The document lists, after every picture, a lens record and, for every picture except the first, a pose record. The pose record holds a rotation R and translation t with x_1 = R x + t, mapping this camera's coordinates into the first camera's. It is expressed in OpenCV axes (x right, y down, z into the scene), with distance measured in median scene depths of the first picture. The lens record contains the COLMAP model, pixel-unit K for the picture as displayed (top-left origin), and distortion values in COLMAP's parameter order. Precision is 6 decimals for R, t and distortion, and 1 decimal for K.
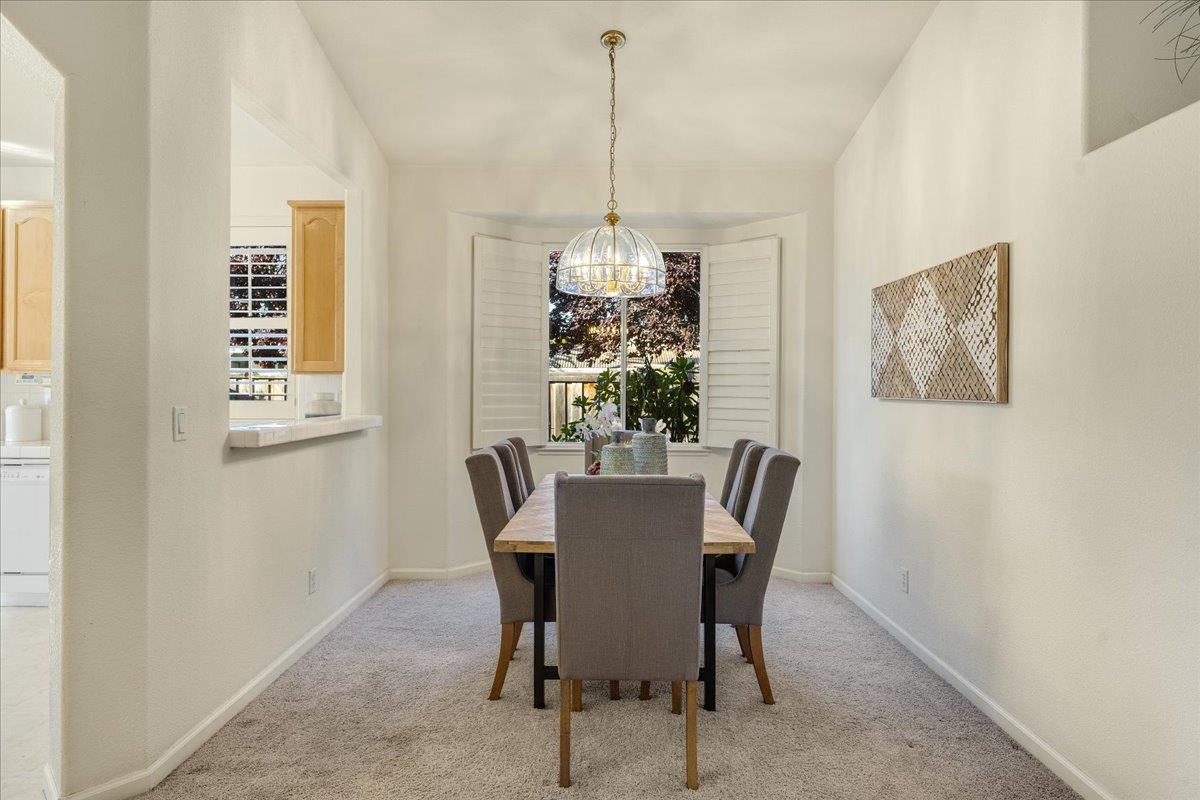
lens RADIAL K [[677.5, 0, 597.3], [0, 677.5, 389.0], [0, 0, 1]] dist [0.000580, -0.000088]
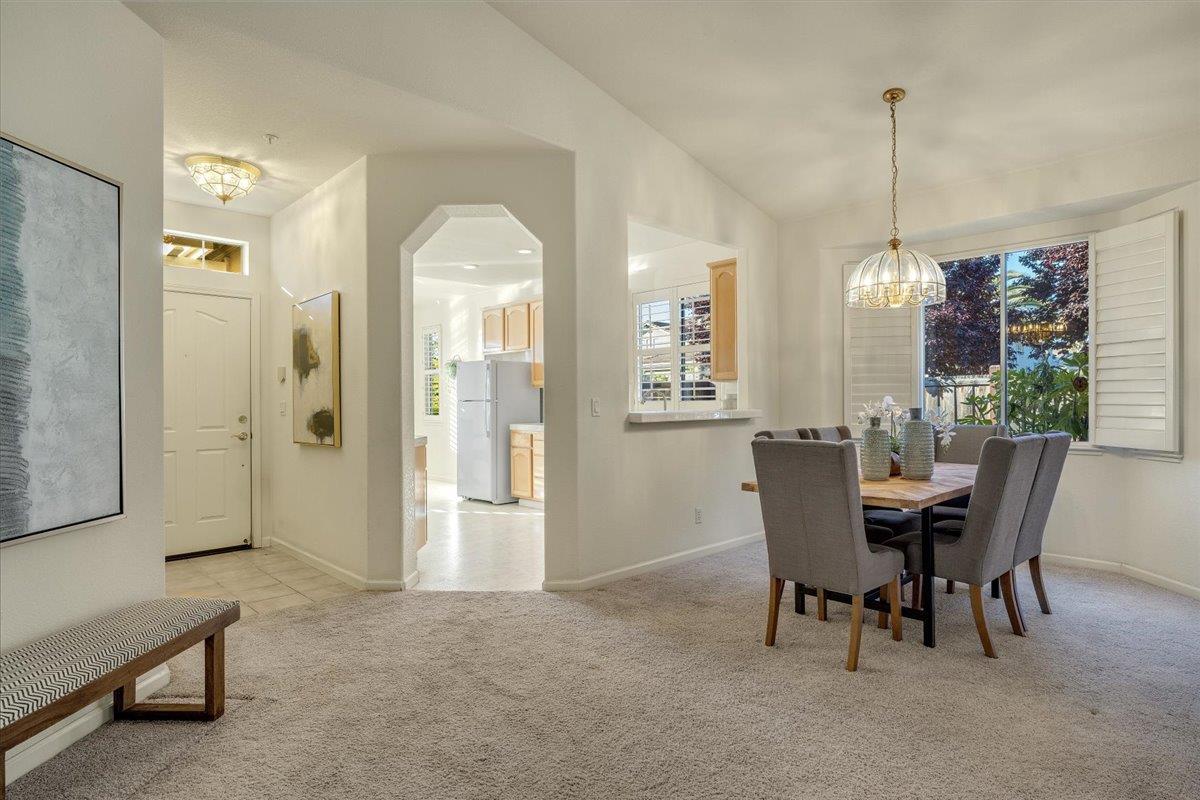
lens RADIAL K [[614.9, 0, 600.0], [0, 614.9, 400.0], [0, 0, 1]] dist [0.001311, 0.000418]
pose [[0.712143, -0.009866, -0.701965, 0.318677], [0.011767, 0.999929, -0.002116, 0.017736], [0.701936, -0.006754, 0.712208, -0.116153]]
